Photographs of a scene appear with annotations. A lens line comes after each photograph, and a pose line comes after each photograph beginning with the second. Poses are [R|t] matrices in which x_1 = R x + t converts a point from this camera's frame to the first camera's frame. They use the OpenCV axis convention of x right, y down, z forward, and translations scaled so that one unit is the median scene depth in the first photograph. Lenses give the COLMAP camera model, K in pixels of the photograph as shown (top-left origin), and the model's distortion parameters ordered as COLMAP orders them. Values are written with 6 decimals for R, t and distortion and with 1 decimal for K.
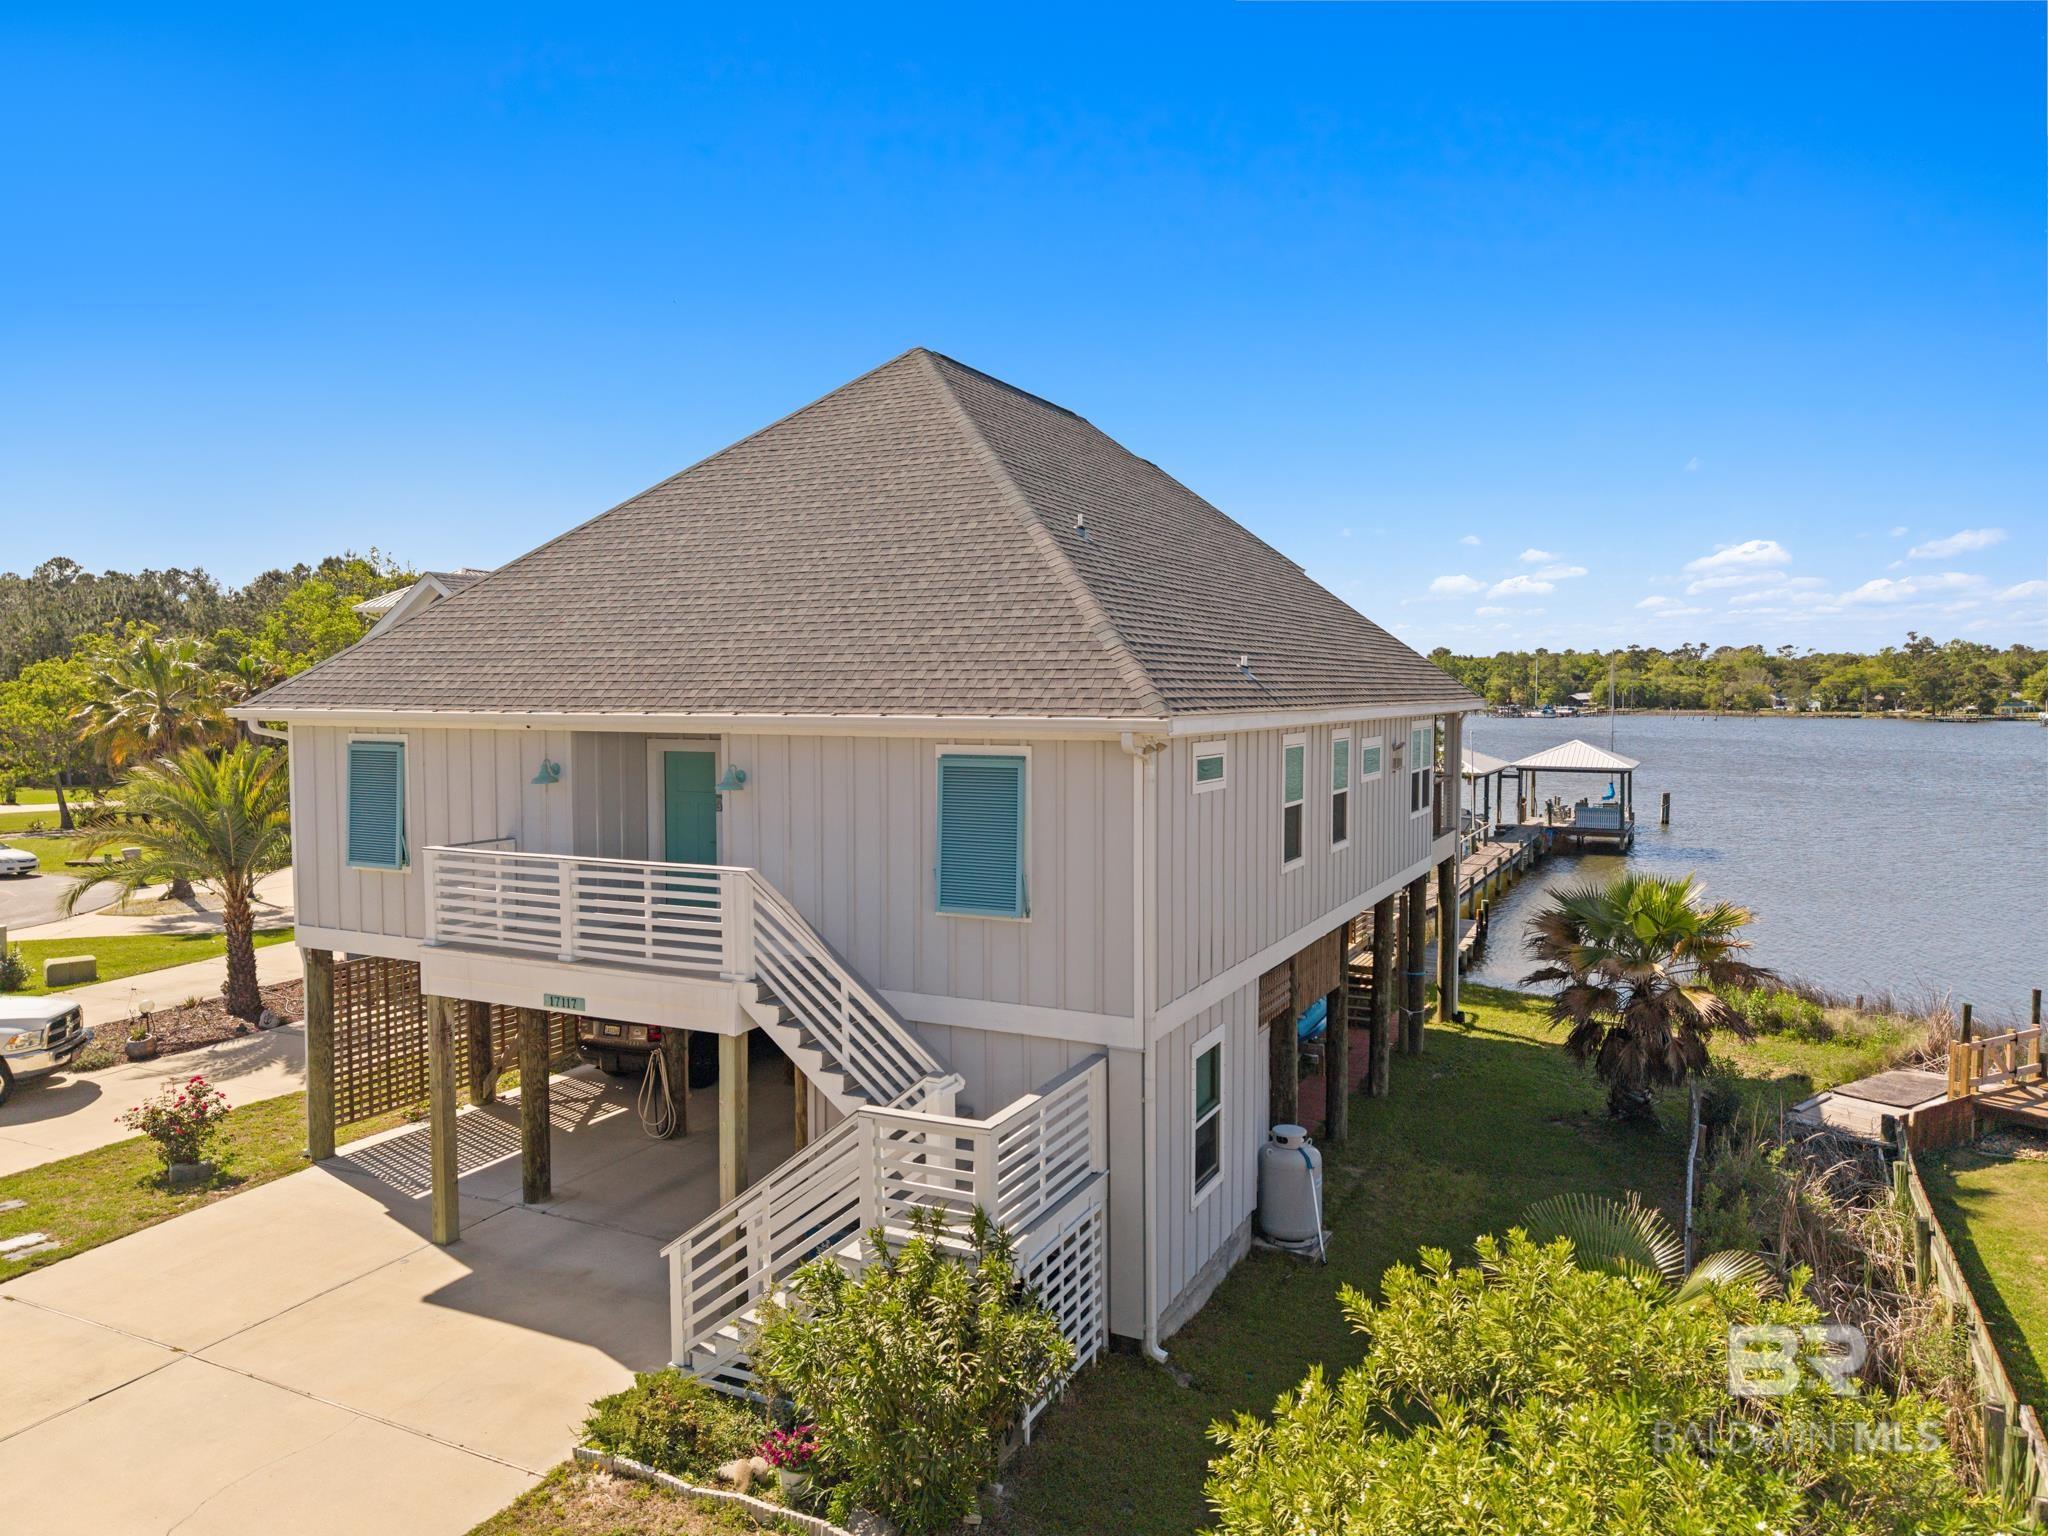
lens RADIAL K [[1382.7, 0, 1019.5], [0, 1382.7, 709.3], [0, 0, 1]] dist [0.000042, -0.001164]
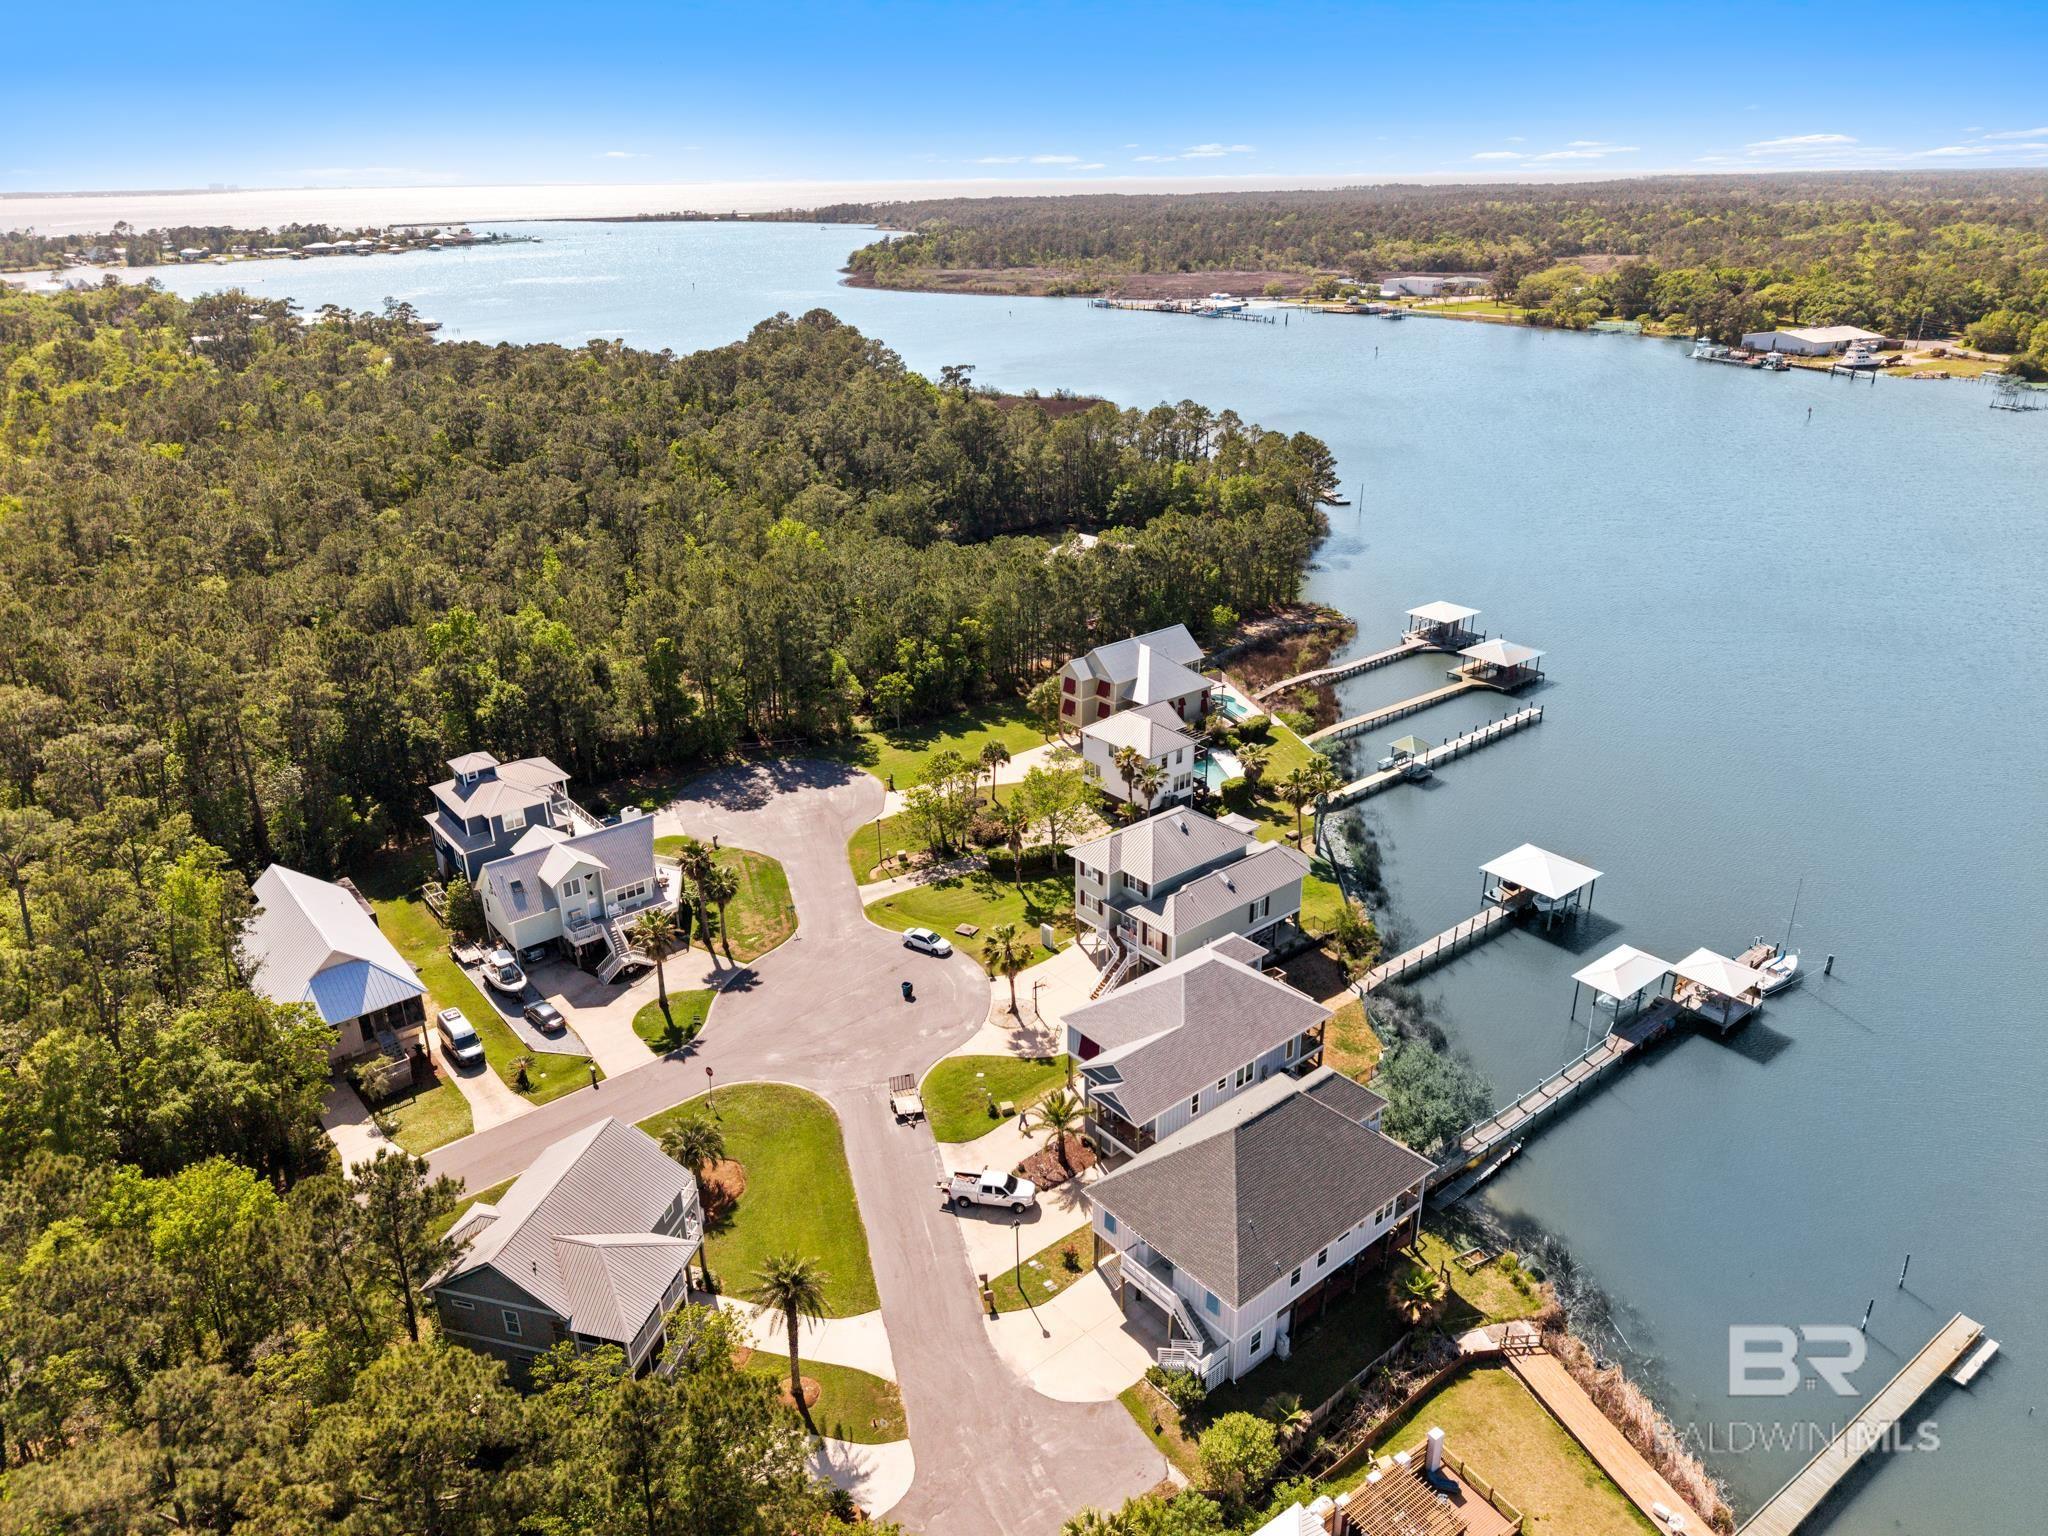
lens RADIAL K [[1381.2, 0, 1020.5], [0, 1381.2, 724.6], [0, 0, 1]] dist [0.050314, -0.070631]
pose [[0.913956, 0.144356, -0.379269, 0.911277], [0.003602, 0.931669, 0.363289, -3.556422], [0.405796, -0.333397, 0.850985, -2.893027]]
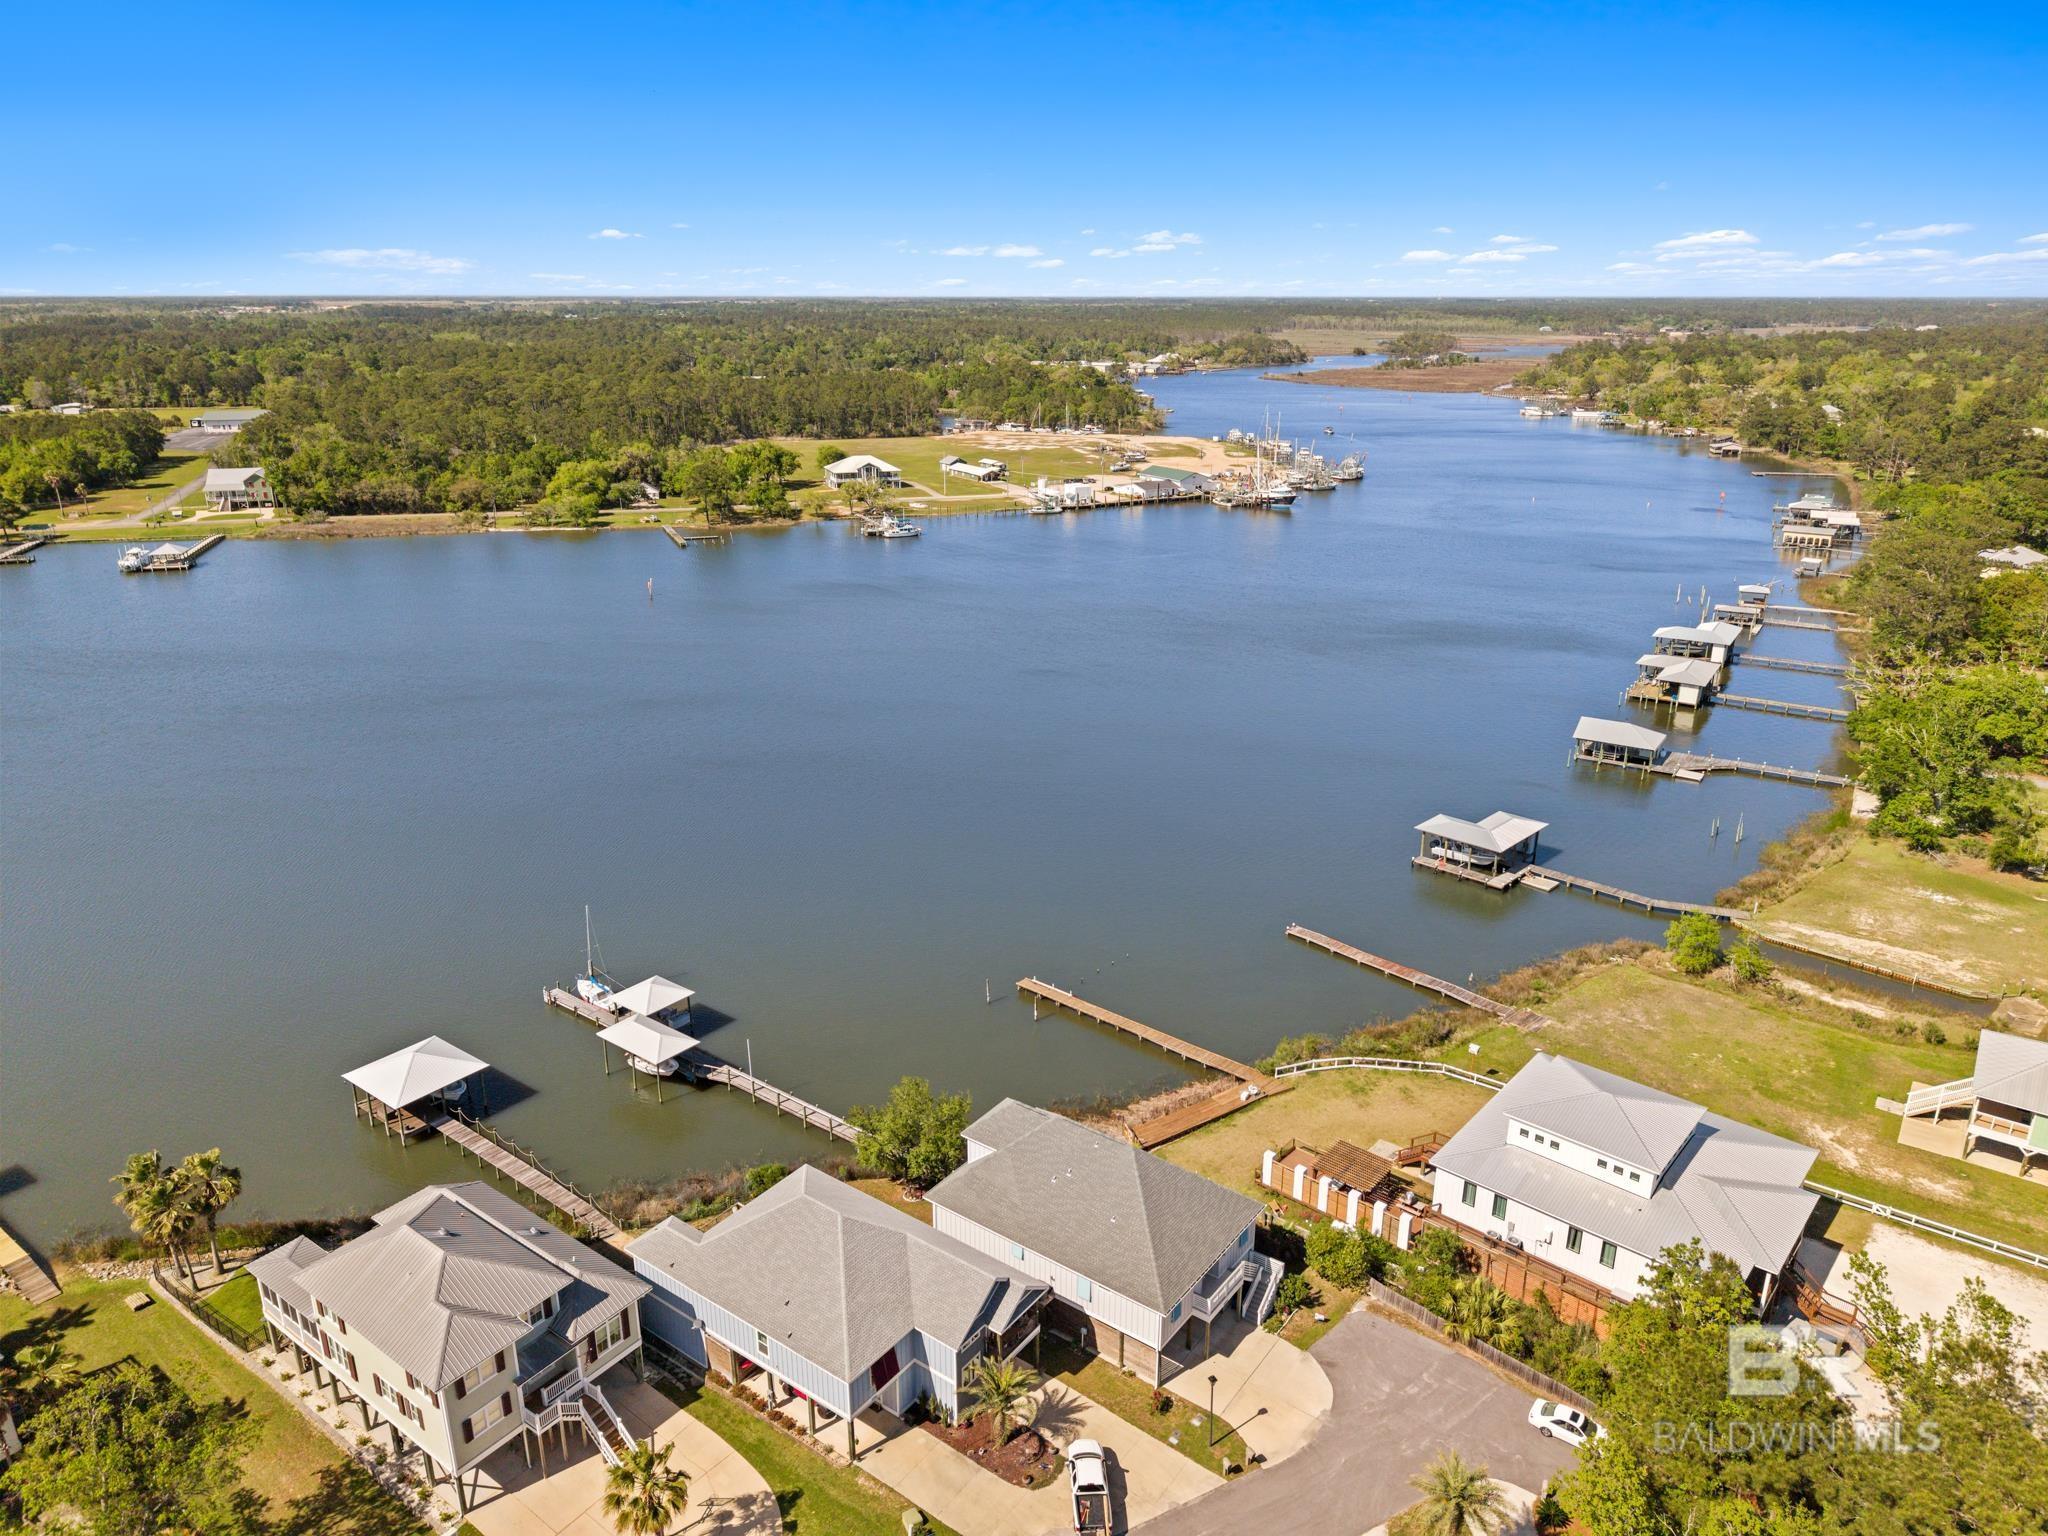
lens RADIAL K [[1381.2, 0, 1020.5], [0, 1381.2, 724.6], [0, 0, 1]] dist [0.050314, -0.070631]
pose [[0.168171, -0.293296, 0.941114, -4.748771], [0.010870, 0.955205, 0.295745, -3.478969], [-0.985698, -0.039506, 0.163826, 0.863317]]
